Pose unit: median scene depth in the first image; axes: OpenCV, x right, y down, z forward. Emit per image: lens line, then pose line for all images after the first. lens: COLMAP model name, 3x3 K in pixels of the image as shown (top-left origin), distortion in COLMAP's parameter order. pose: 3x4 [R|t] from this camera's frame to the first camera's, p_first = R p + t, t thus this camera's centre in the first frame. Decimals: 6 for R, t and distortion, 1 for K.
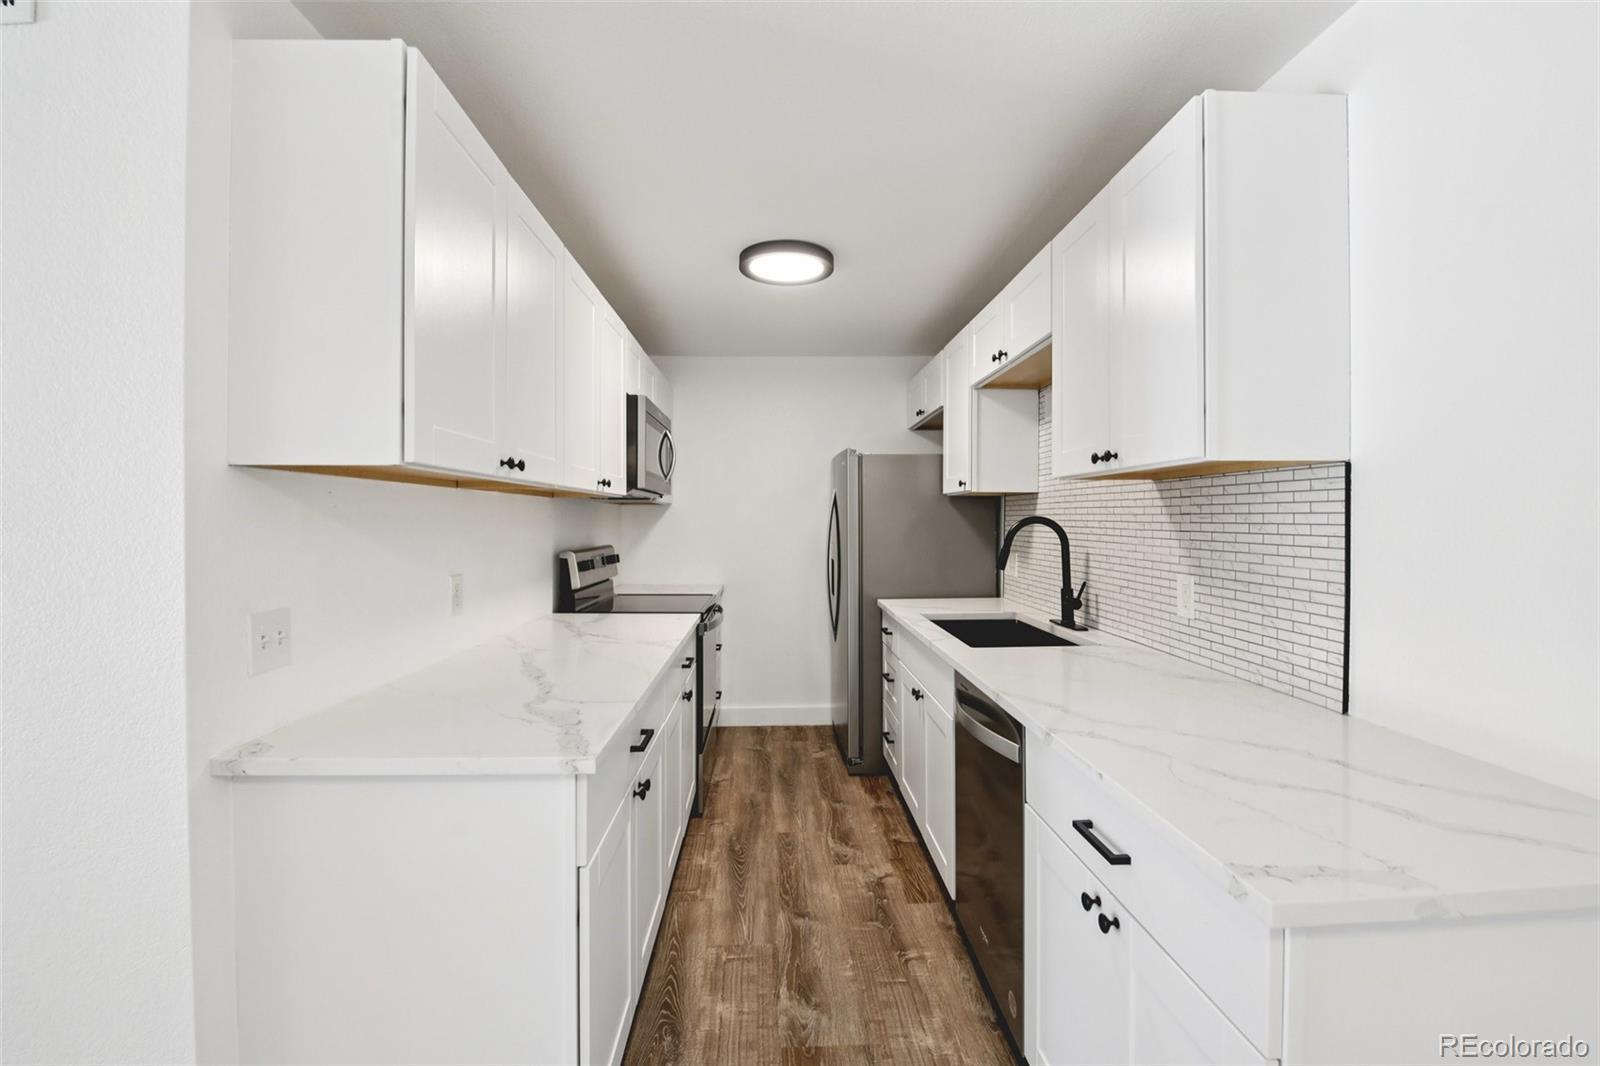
lens RADIAL K [[693.7, 0, 793.0], [0, 693.7, 522.9], [0, 0, 1]] dist [-0.005271, -0.007820]
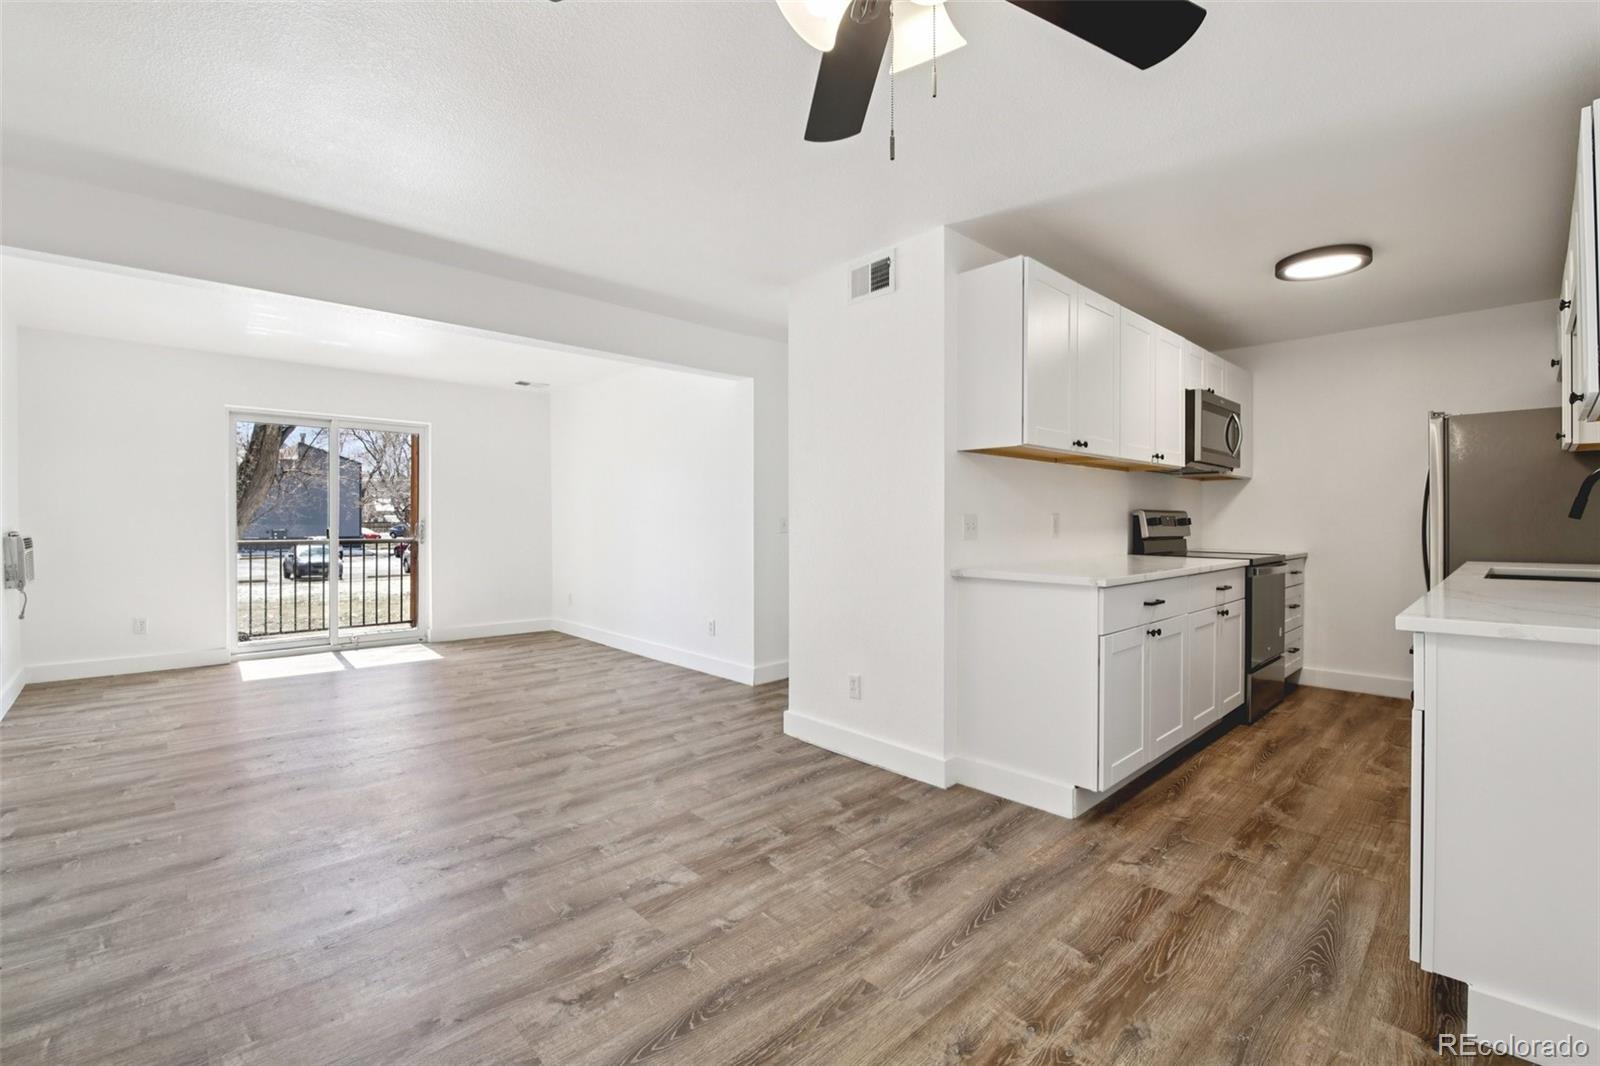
lens RADIAL K [[693.7, 0, 795.5], [0, 693.7, 521.7], [0, 0, 1]] dist [-0.005271, -0.007820]
pose [[0.659169, 0.002807, -0.751990, 0.292448], [-0.005102, 0.999987, -0.000741, 0.077275], [0.751978, 0.004325, 0.659174, -0.472054]]
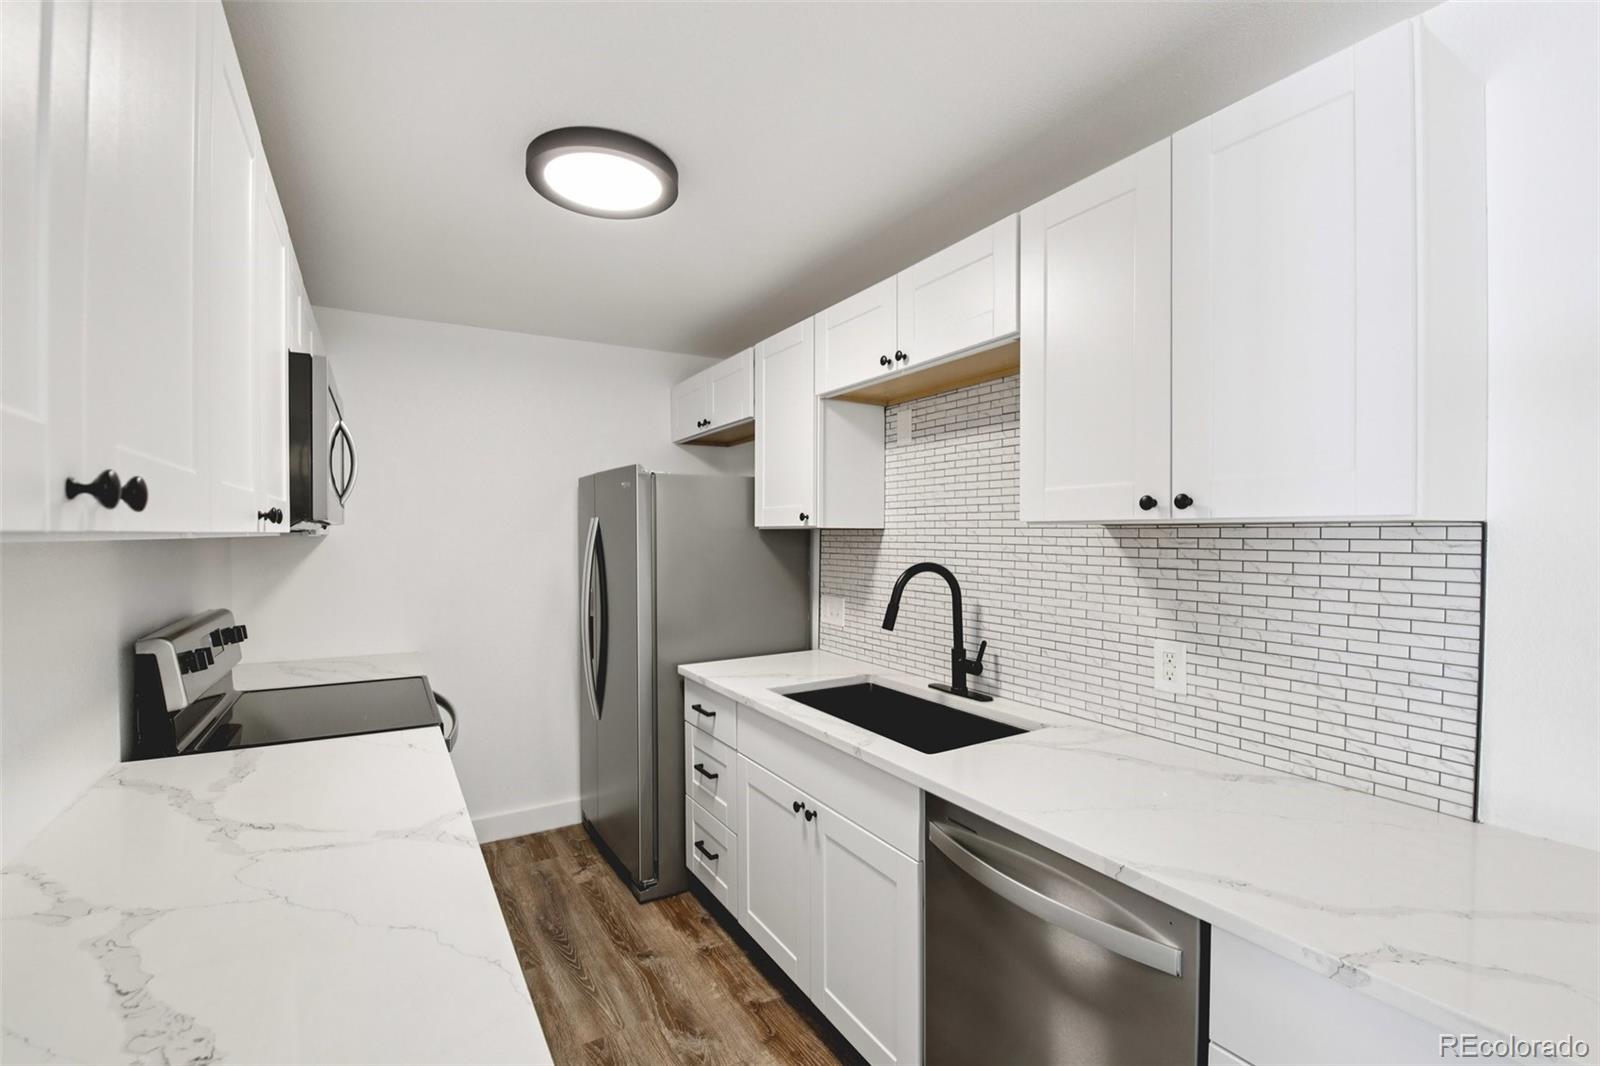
lens RADIAL K [[693.7, 0, 792.1], [0, 693.7, 542.1], [0, 0, 1]] dist [-0.005271, -0.007820]
pose [[0.874978, -0.006836, 0.484114, -0.176072], [0.003691, 0.999965, 0.007450, -0.038905], [-0.484148, -0.004731, 0.874973, 0.357777]]
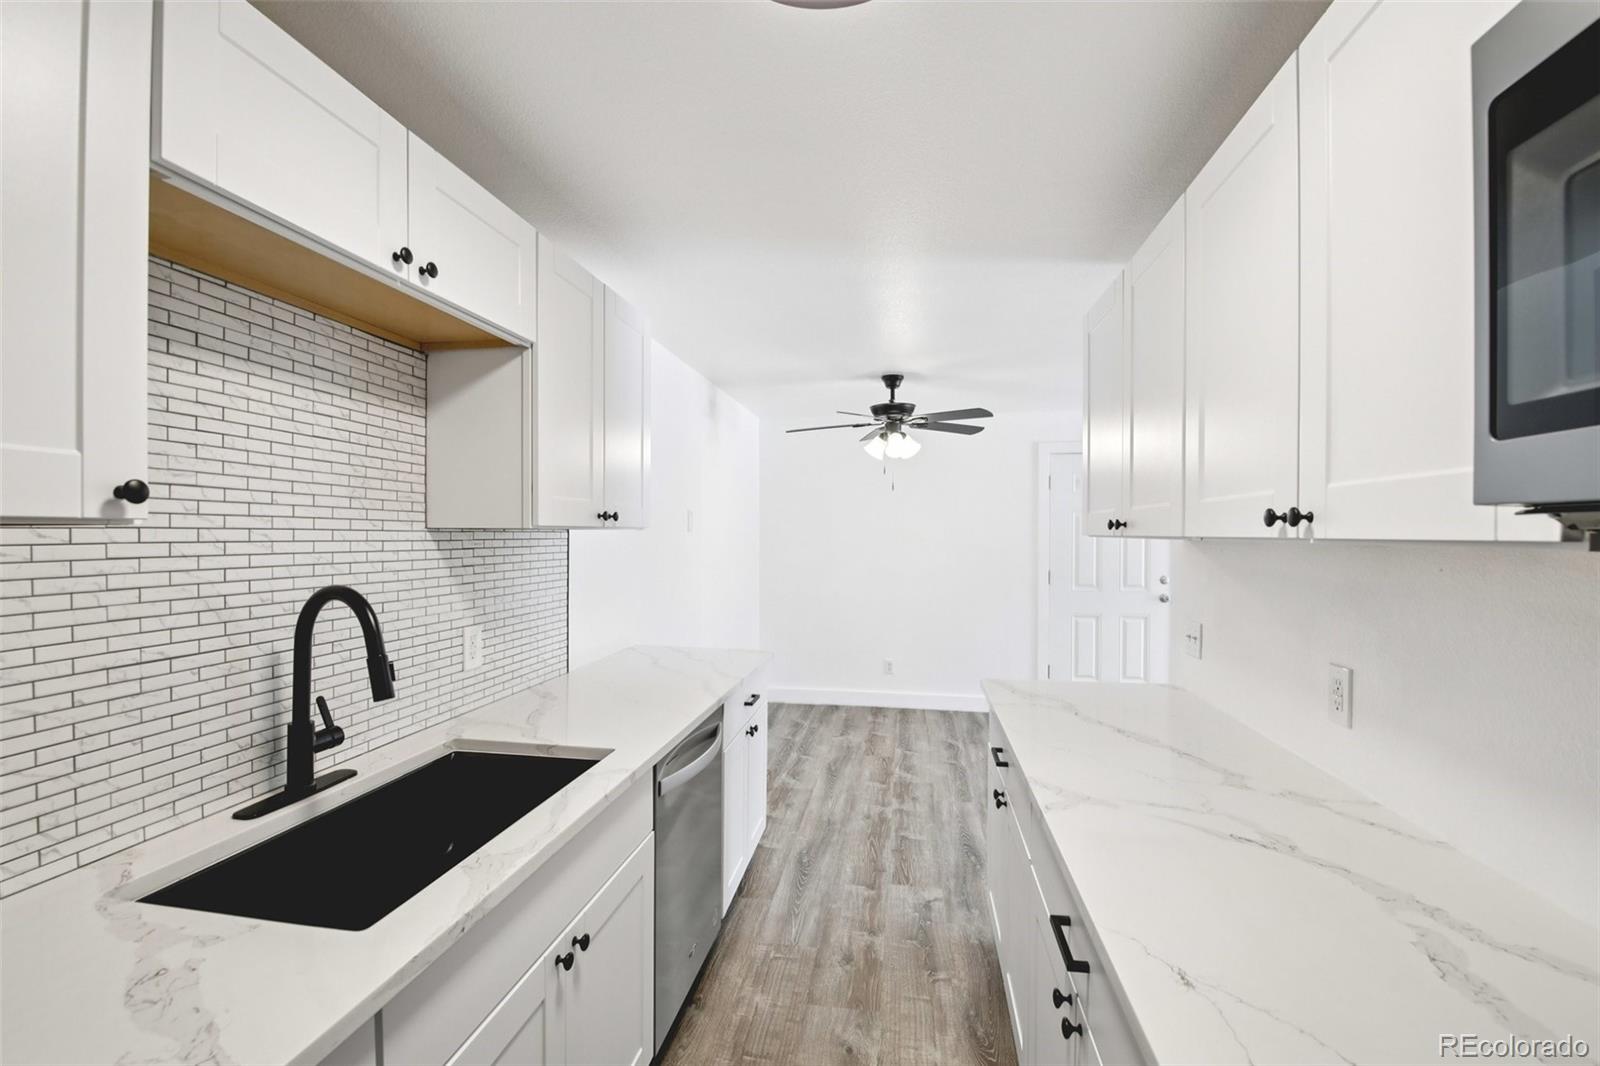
lens RADIAL K [[693.7, 0, 804.2], [0, 693.7, 542.8], [0, 0, 1]] dist [-0.005271, -0.007820]
pose [[-0.982766, -0.004172, 0.184805, -0.067097], [-0.000339, 0.999784, 0.020766, -0.049157], [-0.184852, 0.020345, -0.982556, 1.391596]]
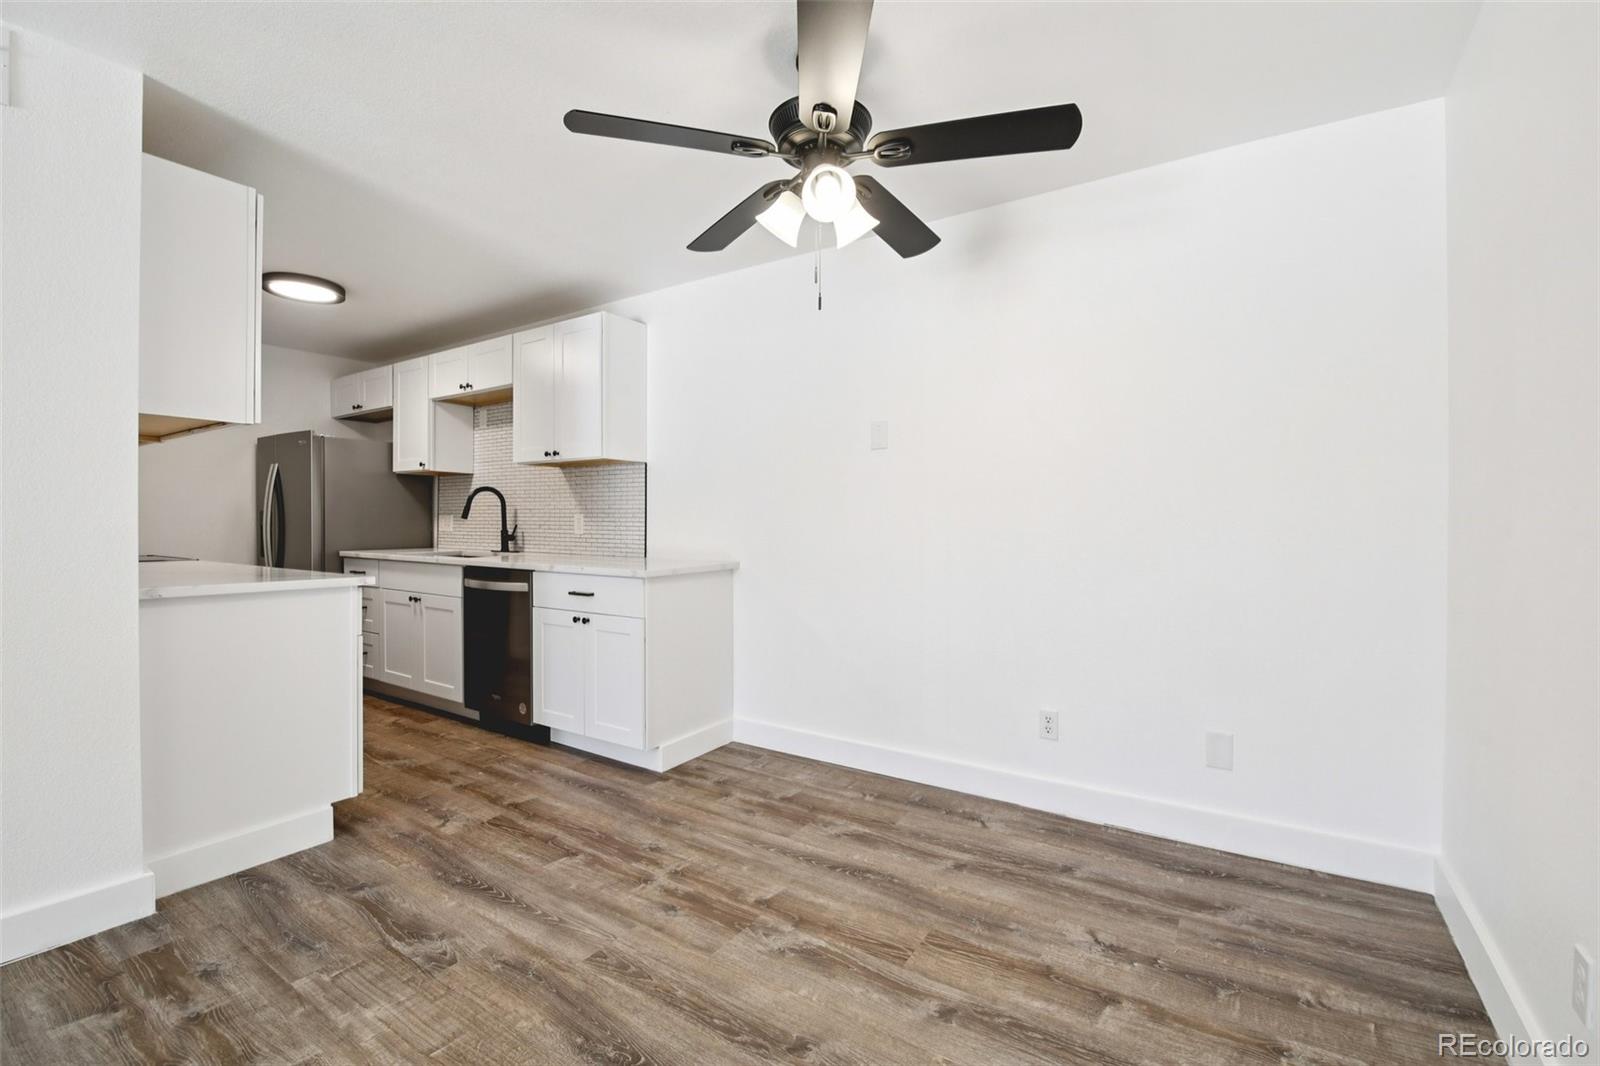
lens RADIAL K [[693.7, 0, 797.8], [0, 693.7, 528.2], [0, 0, 1]] dist [-0.005271, -0.007820]
pose [[0.577966, -0.001344, 0.816060, -0.556608], [-0.001023, 0.999997, 0.002371, 0.083139], [-0.816060, -0.002205, 0.577962, -0.549887]]
